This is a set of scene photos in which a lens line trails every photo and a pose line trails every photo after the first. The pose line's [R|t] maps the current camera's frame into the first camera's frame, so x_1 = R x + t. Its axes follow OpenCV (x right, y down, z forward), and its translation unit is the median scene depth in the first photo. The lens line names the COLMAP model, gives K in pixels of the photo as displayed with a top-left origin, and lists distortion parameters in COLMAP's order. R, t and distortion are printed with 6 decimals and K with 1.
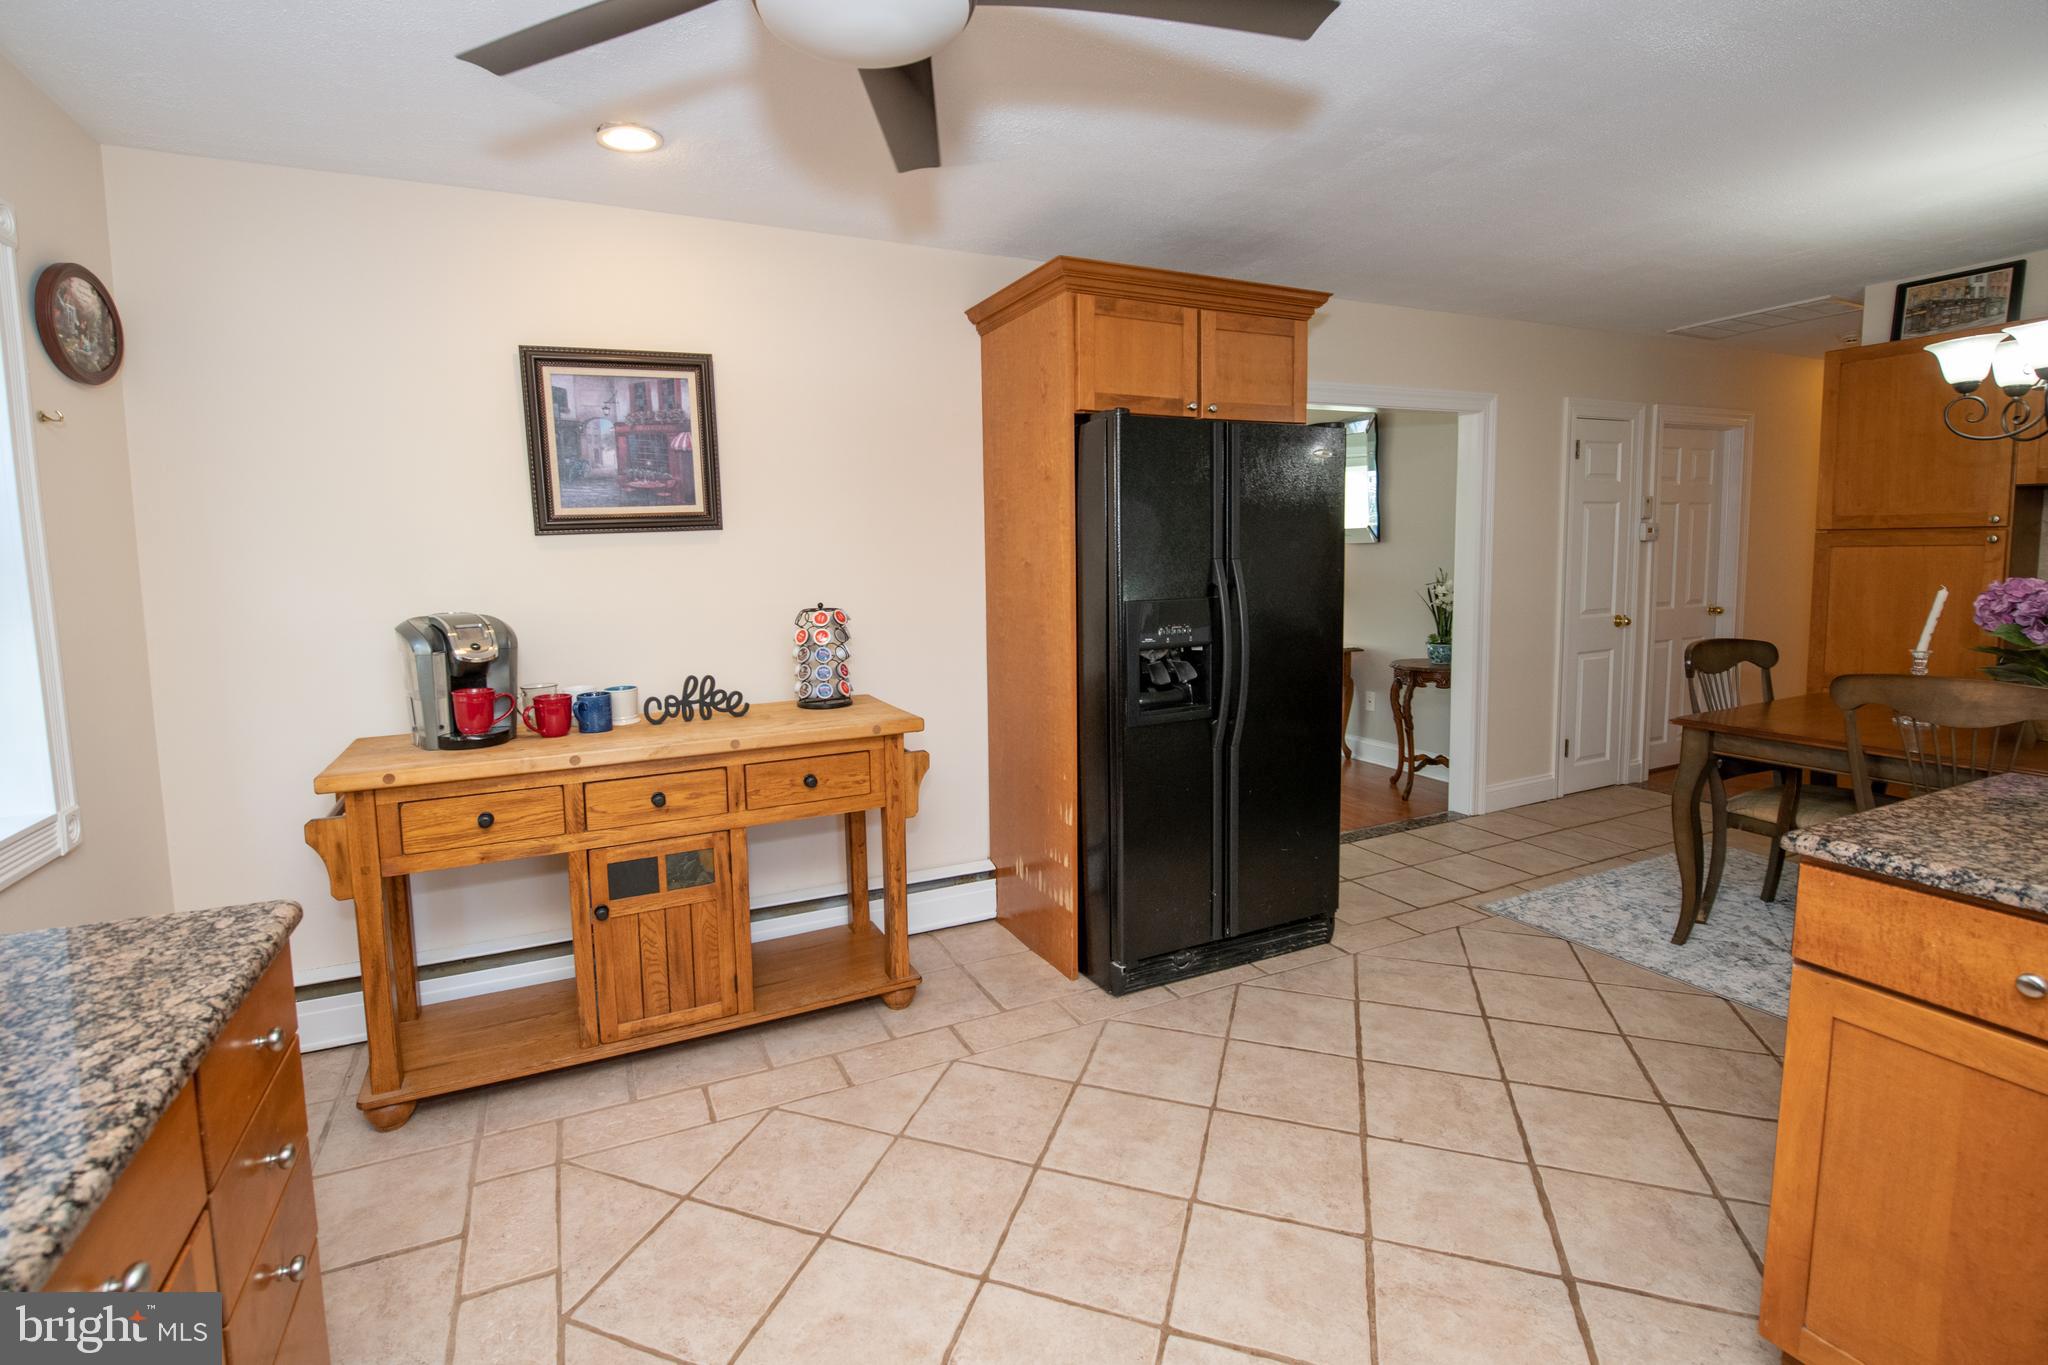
lens RADIAL K [[926.1, 0, 979.9], [0, 926.1, 637.5], [0, 0, 1]] dist [-0.019095, -0.000615]
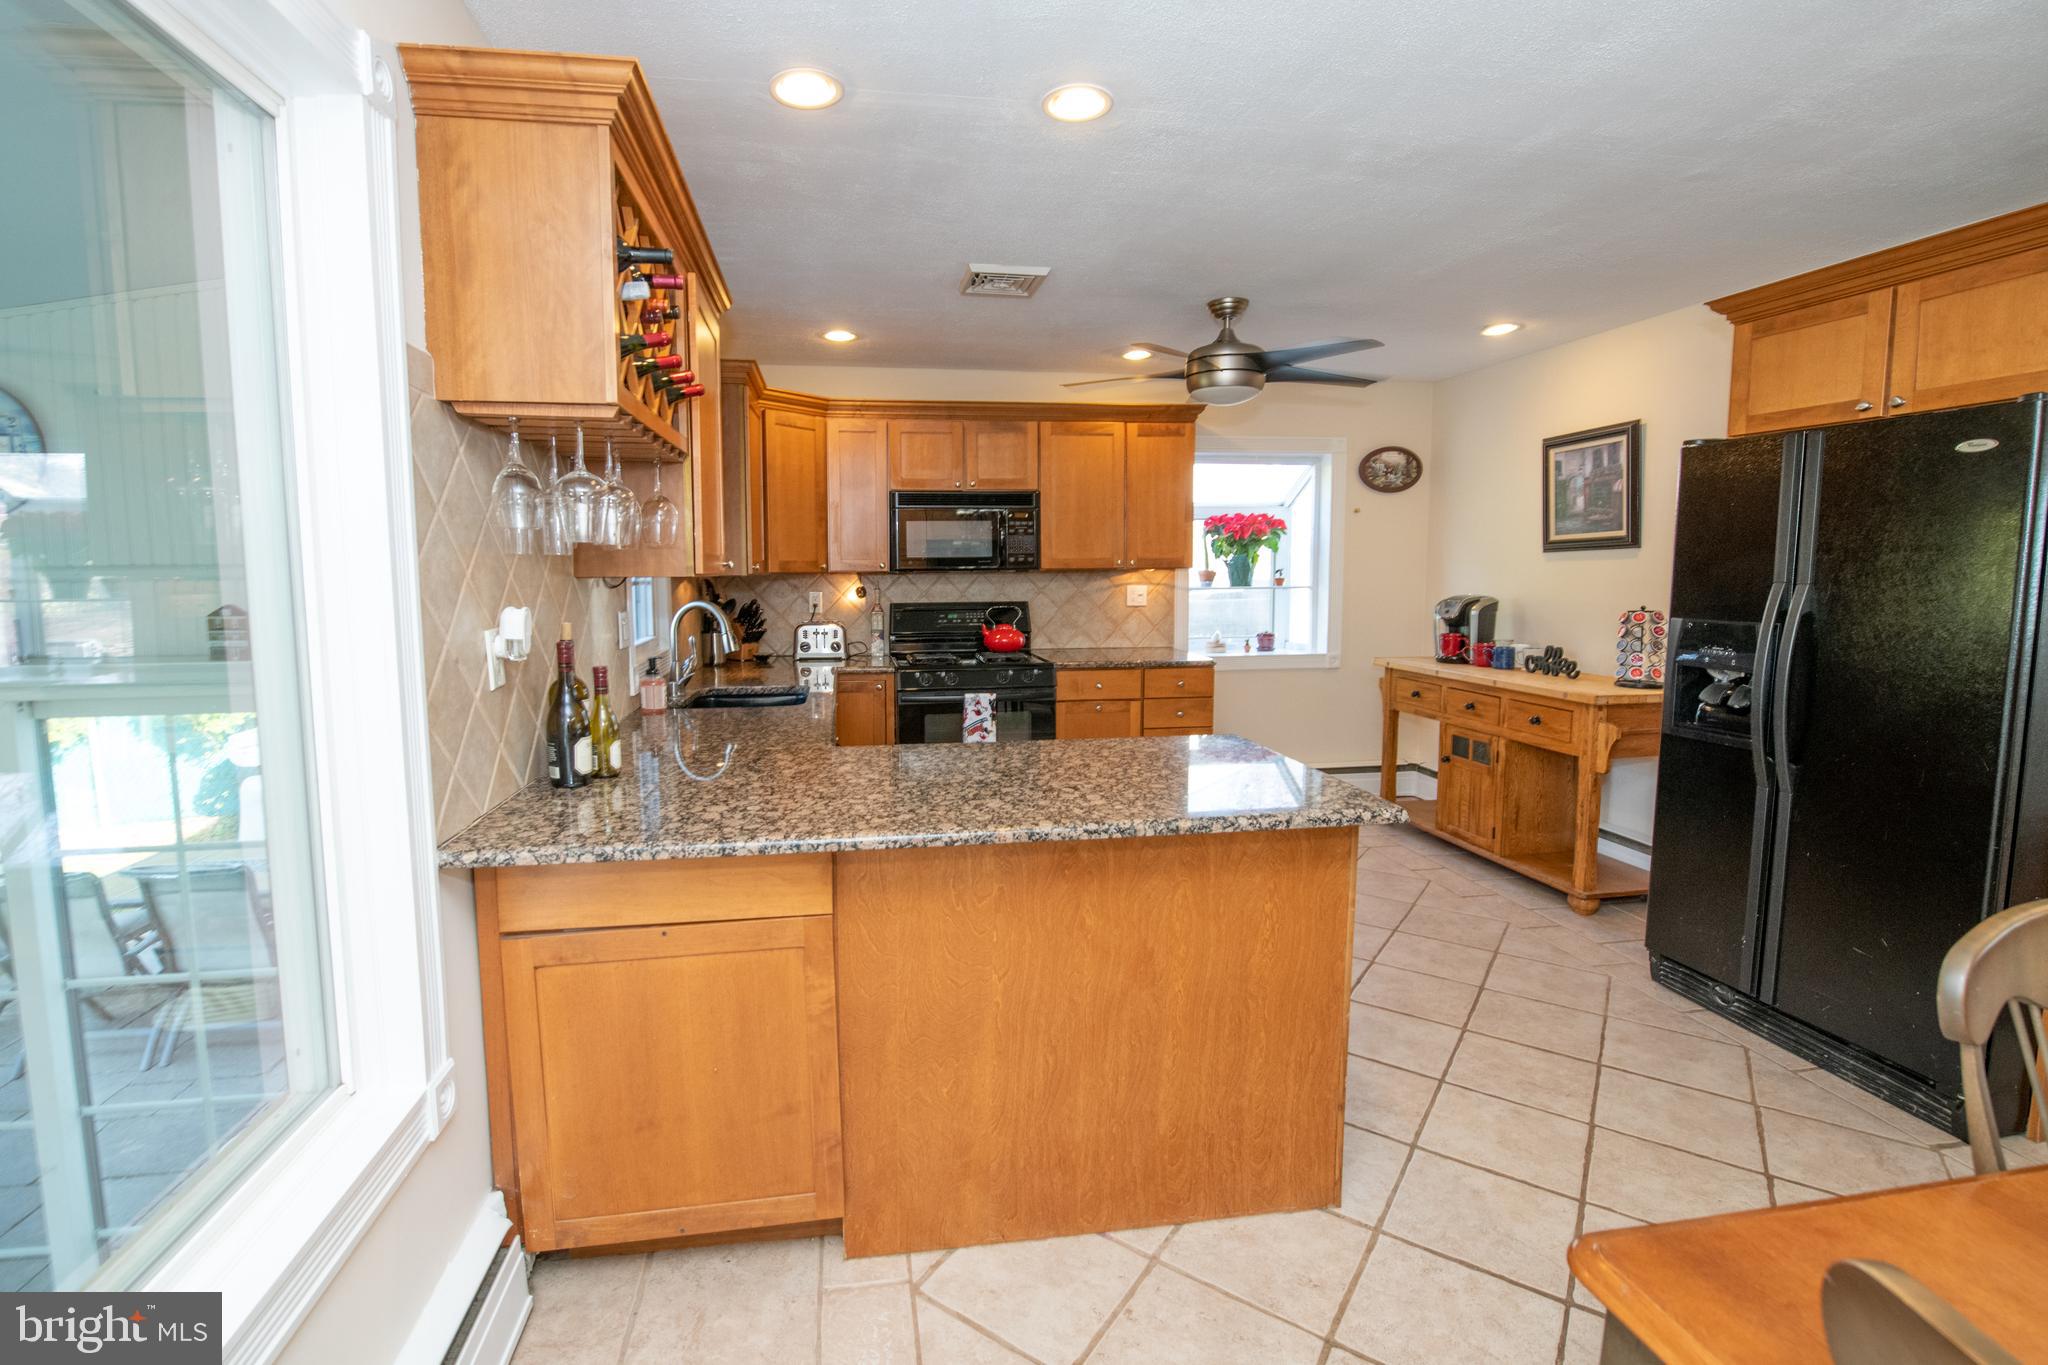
lens RADIAL K [[923.8, 0, 993.8], [0, 923.8, 655.6], [0, 0, 1]] dist [-0.014624, -0.000271]
pose [[-0.263673, 0.112737, -0.958002, 1.360849], [-0.080999, 0.987052, 0.138449, -0.076535], [0.961205, 0.114102, -0.251127, 0.487446]]
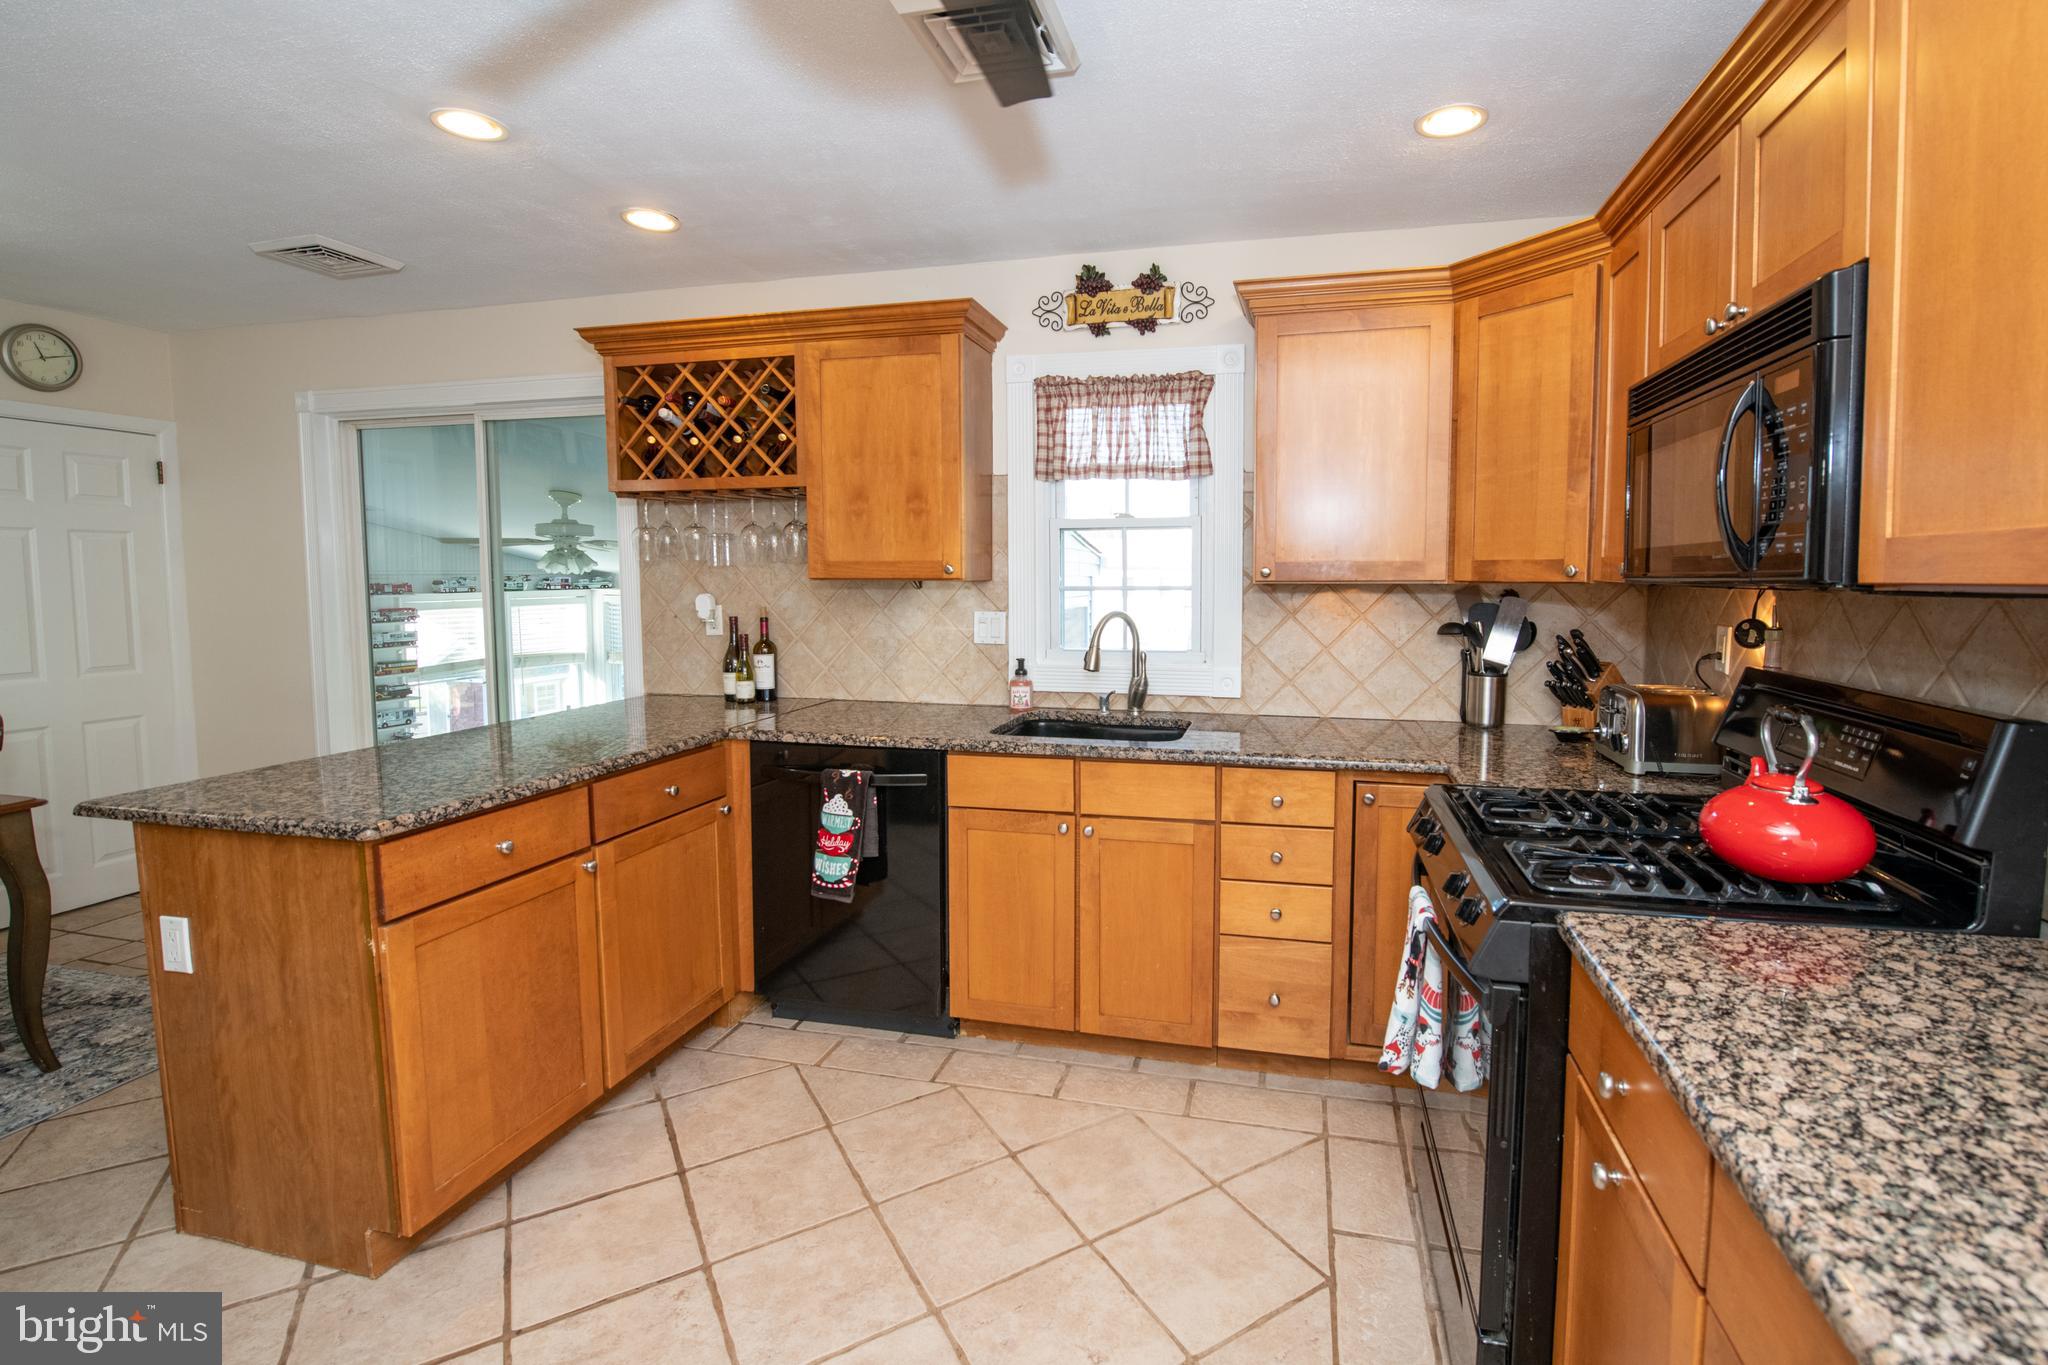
lens RADIAL K [[922.0, 0, 1079.8], [0, 922.0, 643.2], [0, 0, 1]] dist [-0.013179, -0.002618]
pose [[-0.788344, -0.025789, 0.614694, -0.301776], [0.075568, 0.987497, 0.138345, -0.062076], [-0.610576, 0.155515, -0.776539, 0.661047]]
